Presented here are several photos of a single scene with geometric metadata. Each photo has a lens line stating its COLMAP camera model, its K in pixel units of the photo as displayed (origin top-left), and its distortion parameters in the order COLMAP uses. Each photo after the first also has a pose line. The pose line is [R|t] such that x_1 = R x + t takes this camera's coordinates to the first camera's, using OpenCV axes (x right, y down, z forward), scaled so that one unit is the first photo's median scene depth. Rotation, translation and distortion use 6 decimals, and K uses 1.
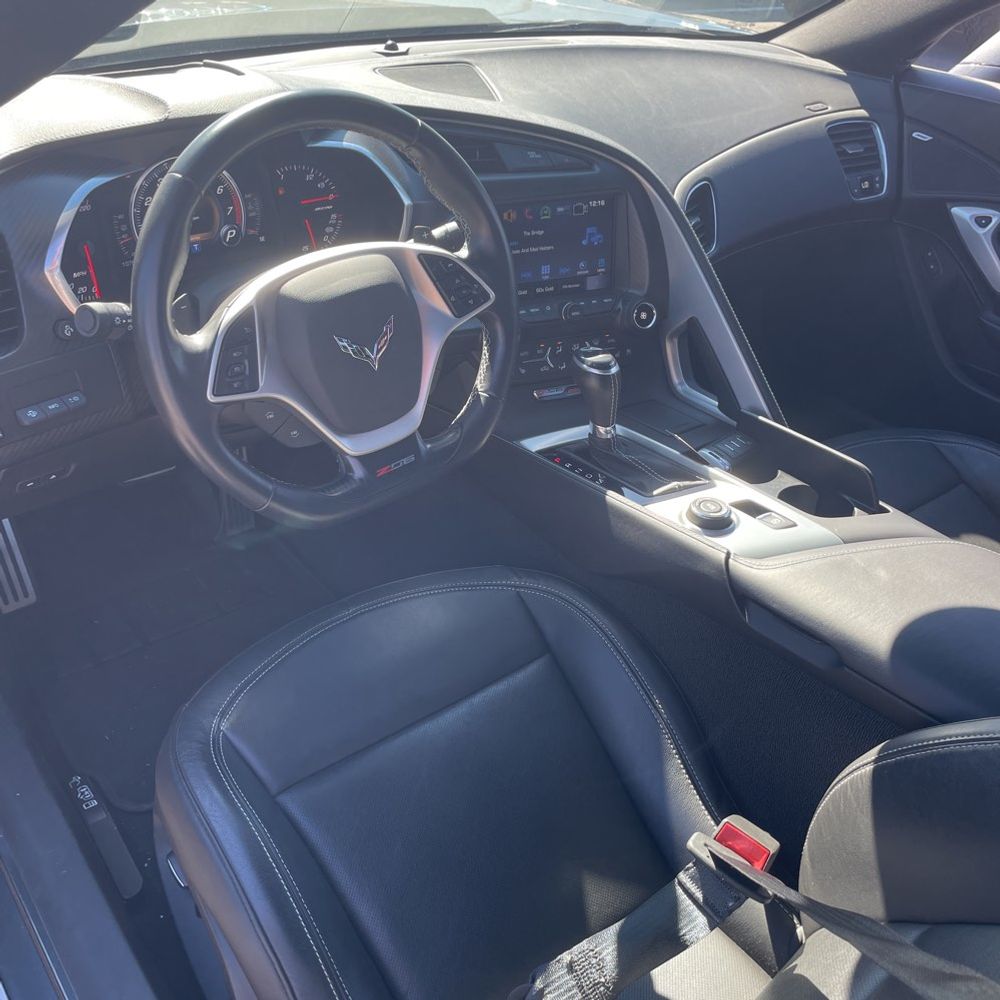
lens RADIAL K [[1023.8, 0, 497.8], [0, 1023.8, 501.9], [0, 0, 1]] dist [0.016905, 0.000000]
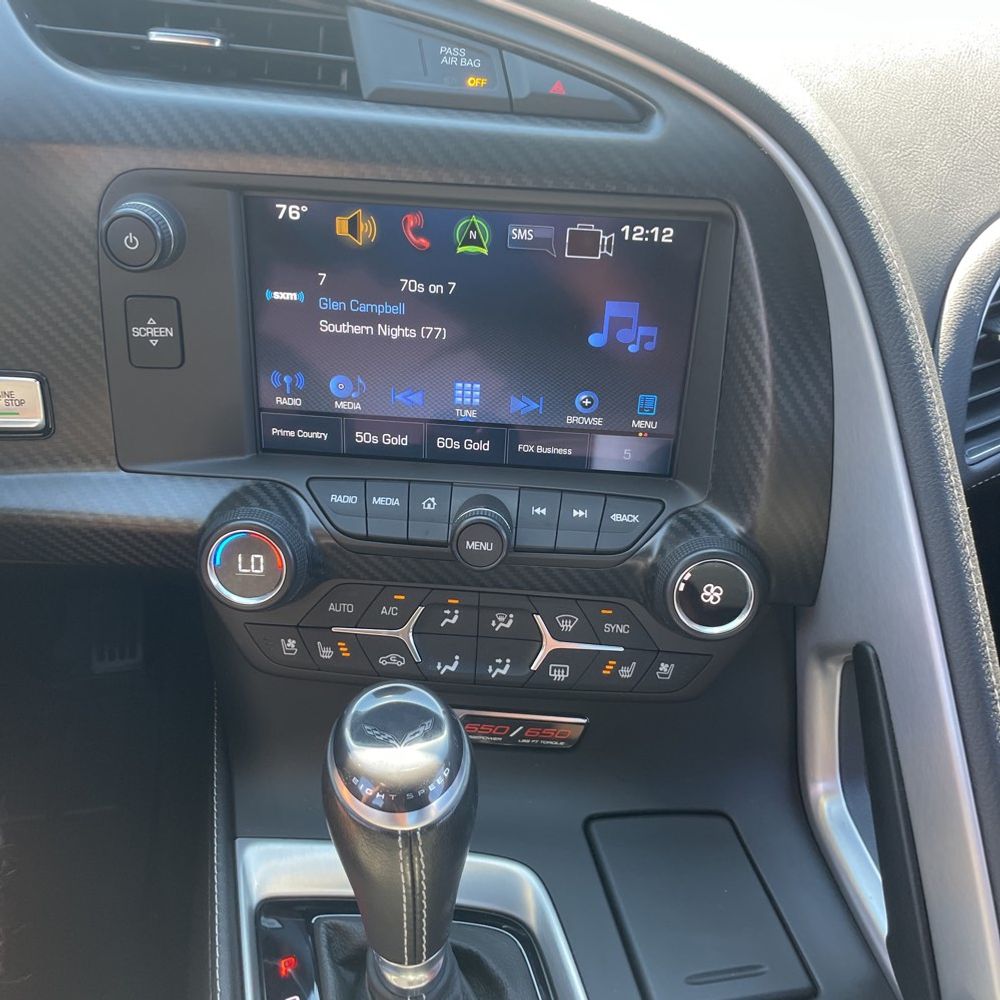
lens RADIAL K [[1023.8, 0, 517.0], [0, 1023.8, 492.0], [0, 0, 1]] dist [0.016905, 0.000000]
pose [[0.885585, 0.259457, -0.385254, 0.209268], [-0.253764, 0.964974, 0.066553, -0.223556], [0.389028, 0.038825, 0.920407, 0.687712]]
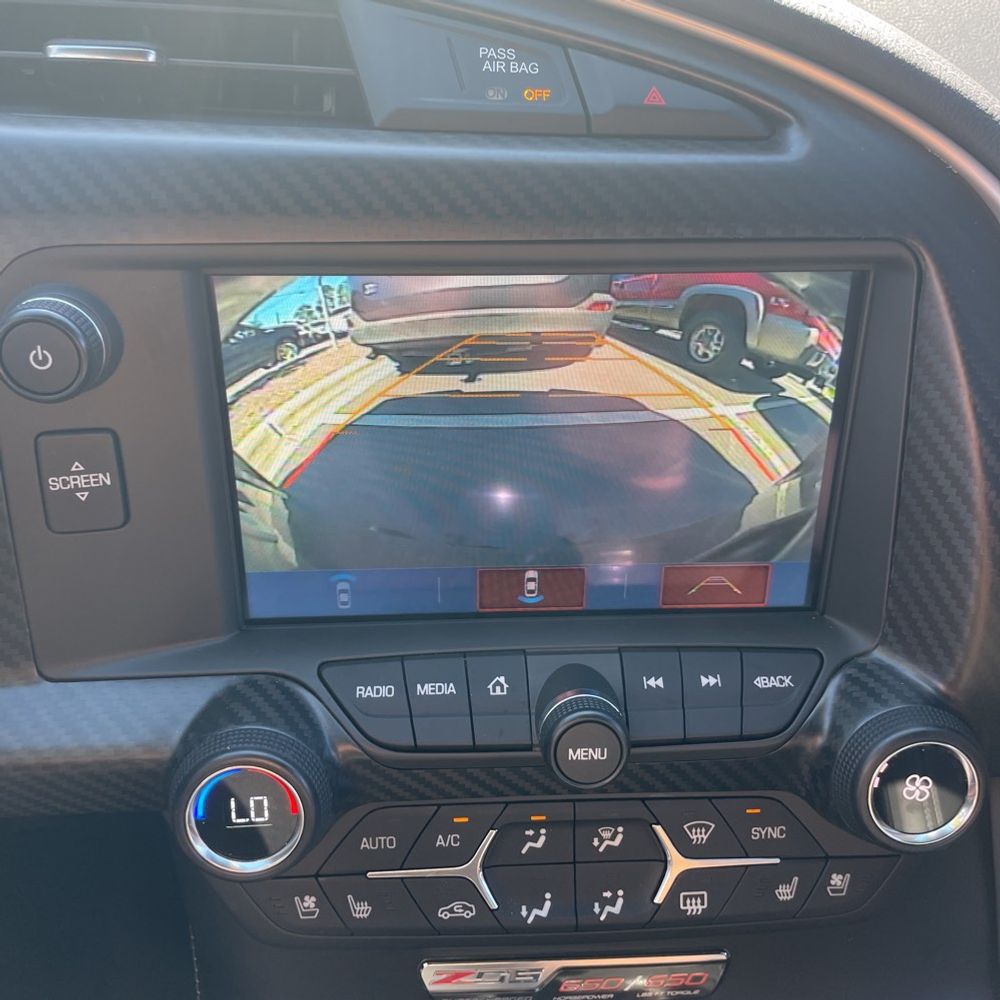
lens RADIAL K [[1023.8, 0, 524.6], [0, 1023.8, 462.4], [0, 0, 1]] dist [0.016905, 0.000000]
pose [[0.932016, 0.168684, -0.320768, 0.124590], [-0.177778, 0.984070, 0.000950, -0.243255], [0.315818, 0.056140, 0.947157, 0.764272]]
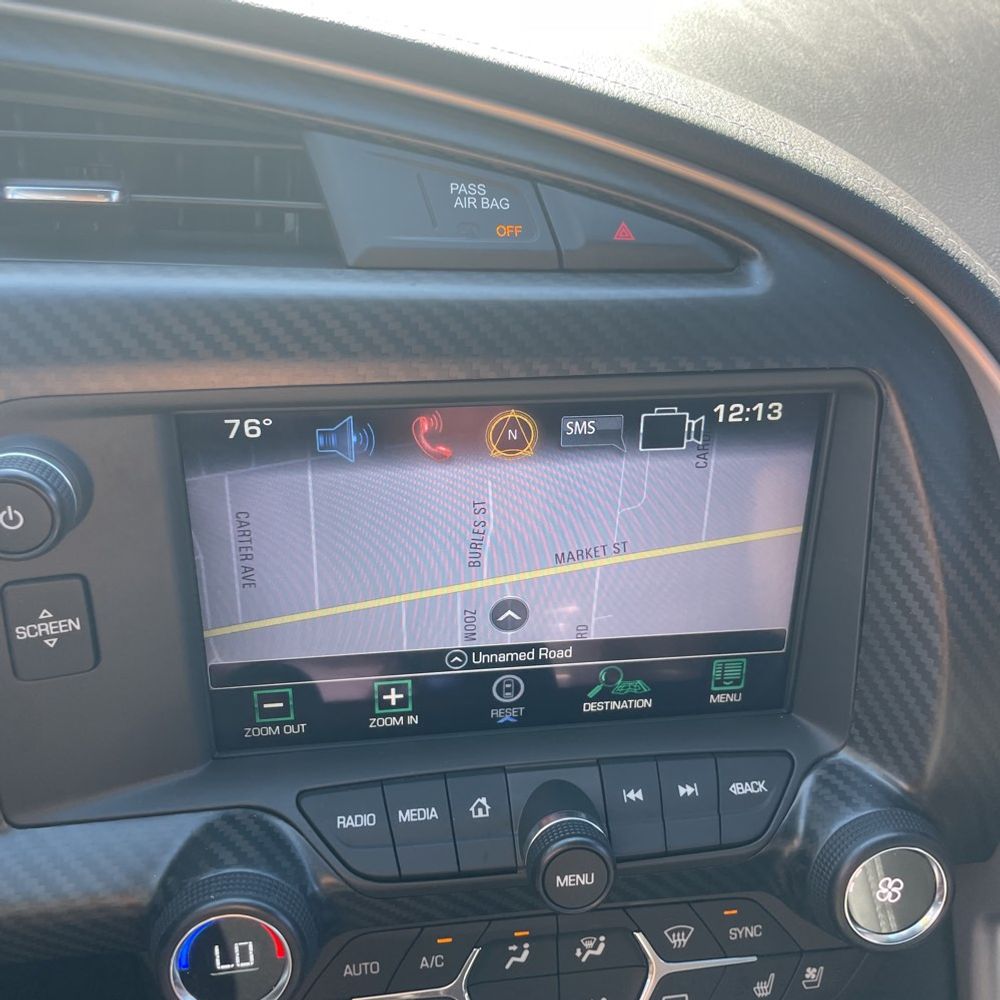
lens RADIAL K [[1023.8, 0, 527.9], [0, 1023.8, 465.2], [0, 0, 1]] dist [0.016905, 0.000000]
pose [[0.958143, 0.144286, -0.247272, 0.109100], [-0.152033, 0.988297, -0.012426, -0.269235], [0.242586, 0.049499, 0.968866, 0.757648]]
